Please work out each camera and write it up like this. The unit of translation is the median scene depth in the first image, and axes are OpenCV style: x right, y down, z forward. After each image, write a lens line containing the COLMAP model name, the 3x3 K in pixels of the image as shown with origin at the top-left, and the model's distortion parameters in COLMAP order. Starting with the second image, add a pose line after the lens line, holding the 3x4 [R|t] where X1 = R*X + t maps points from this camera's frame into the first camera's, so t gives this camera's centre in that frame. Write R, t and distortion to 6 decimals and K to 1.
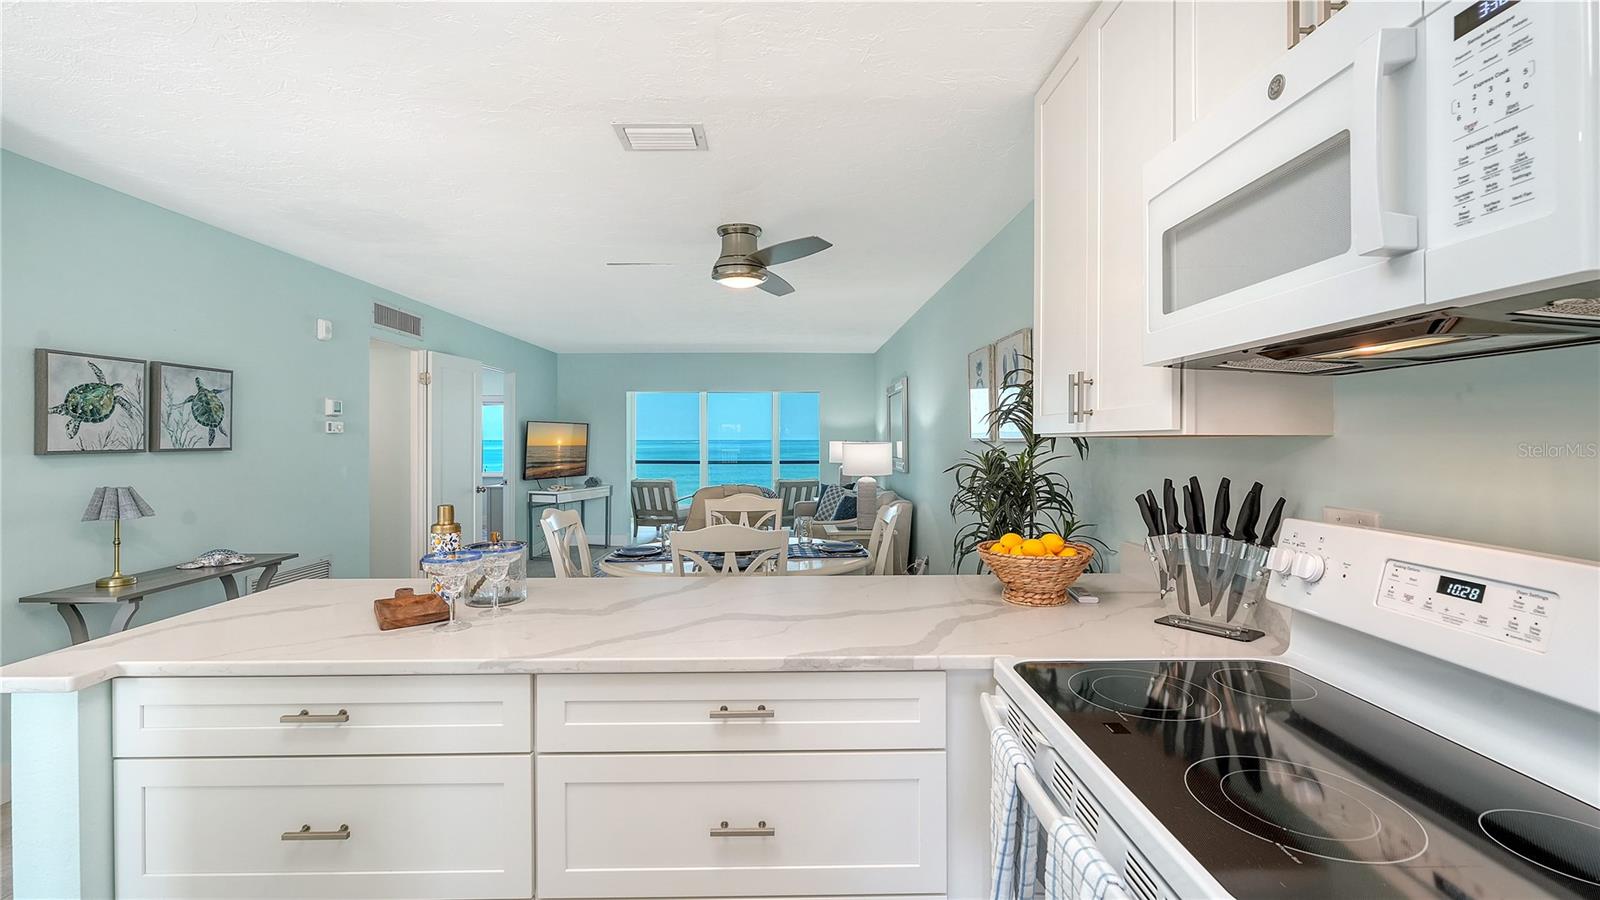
lens RADIAL K [[680.7, 0, 806.3], [0, 680.7, 438.8], [0, 0, 1]] dist [0.001128, -0.000524]
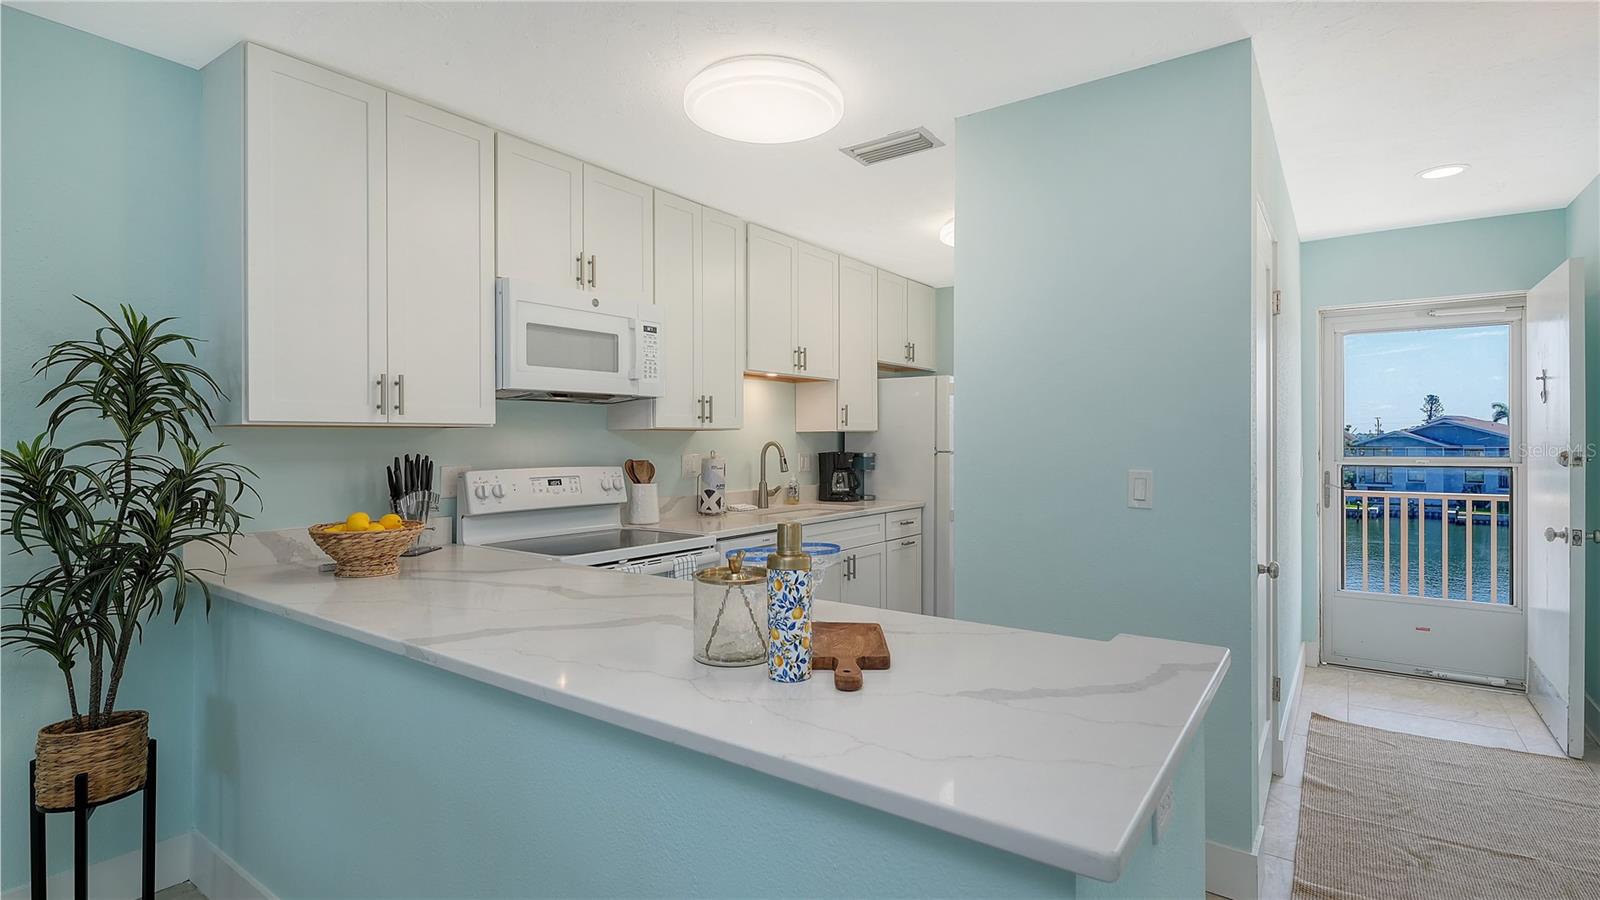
lens RADIAL K [[745.3, 0, 802.8], [0, 745.3, 439.4], [0, 0, 1]] dist [0.002215, 0.000005]
pose [[-0.793944, 0.006025, 0.607961, -0.512378], [0.005891, 0.999980, -0.002216, 0.014324], [-0.607962, 0.001822, -0.793964, 0.813675]]
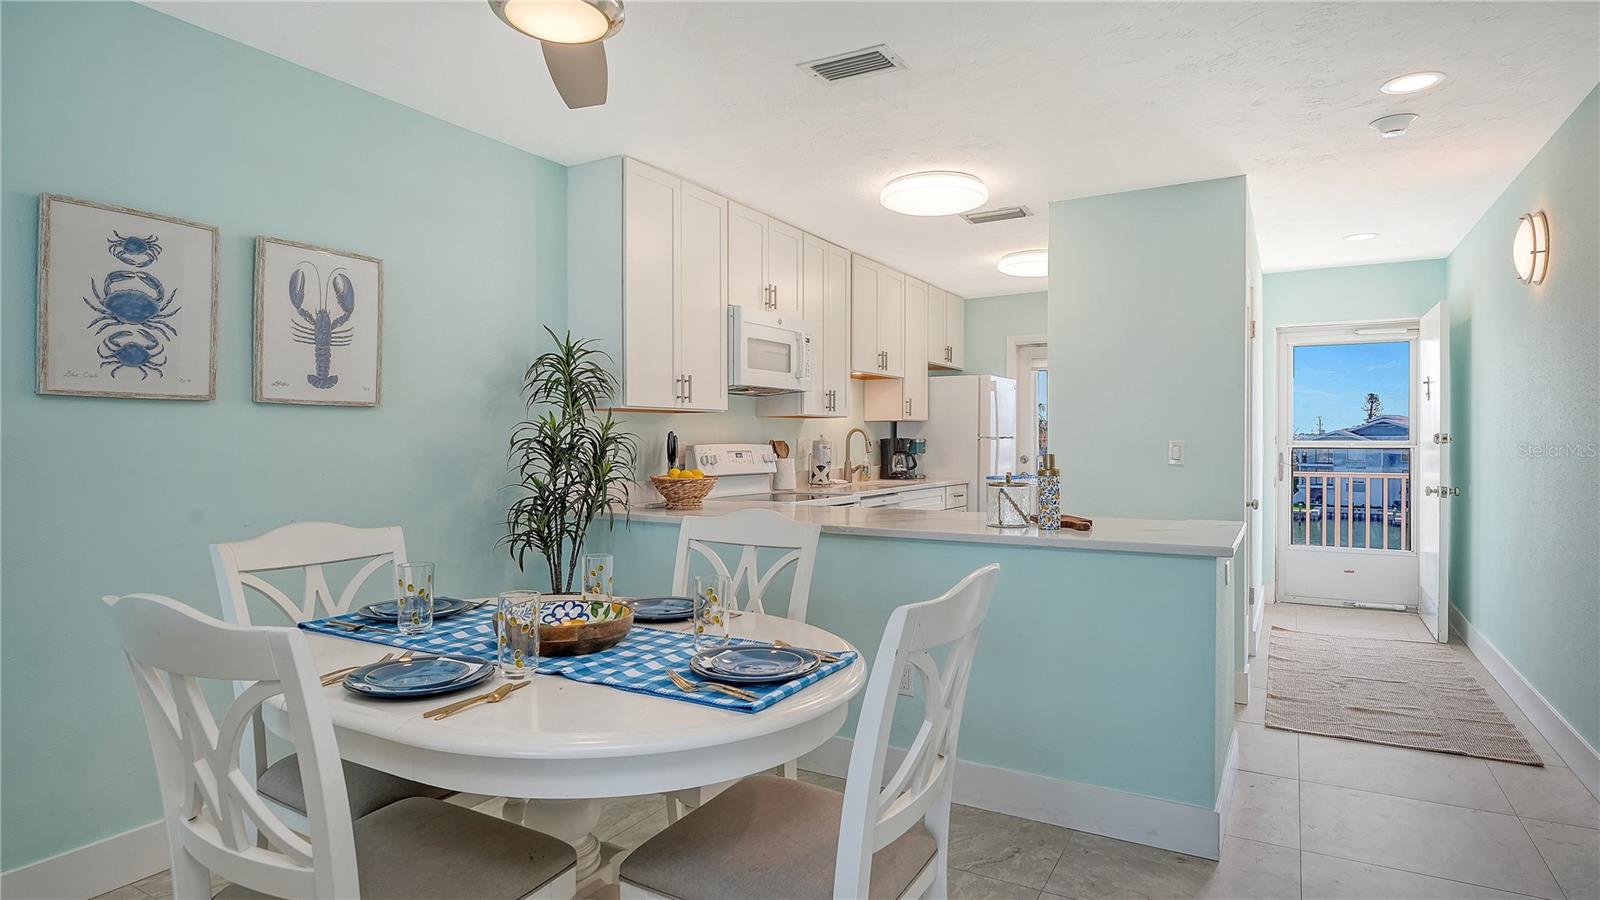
lens RADIAL K [[847.7, 0, 790.9], [0, 847.7, 442.3], [0, 0, 1]] dist [-0.004830, 0.000719]
pose [[-0.849523, 0.002807, 0.527545, -0.513733], [0.004482, 0.999988, 0.001895, 0.039832], [-0.527533, 0.003974, -0.849525, 1.388584]]
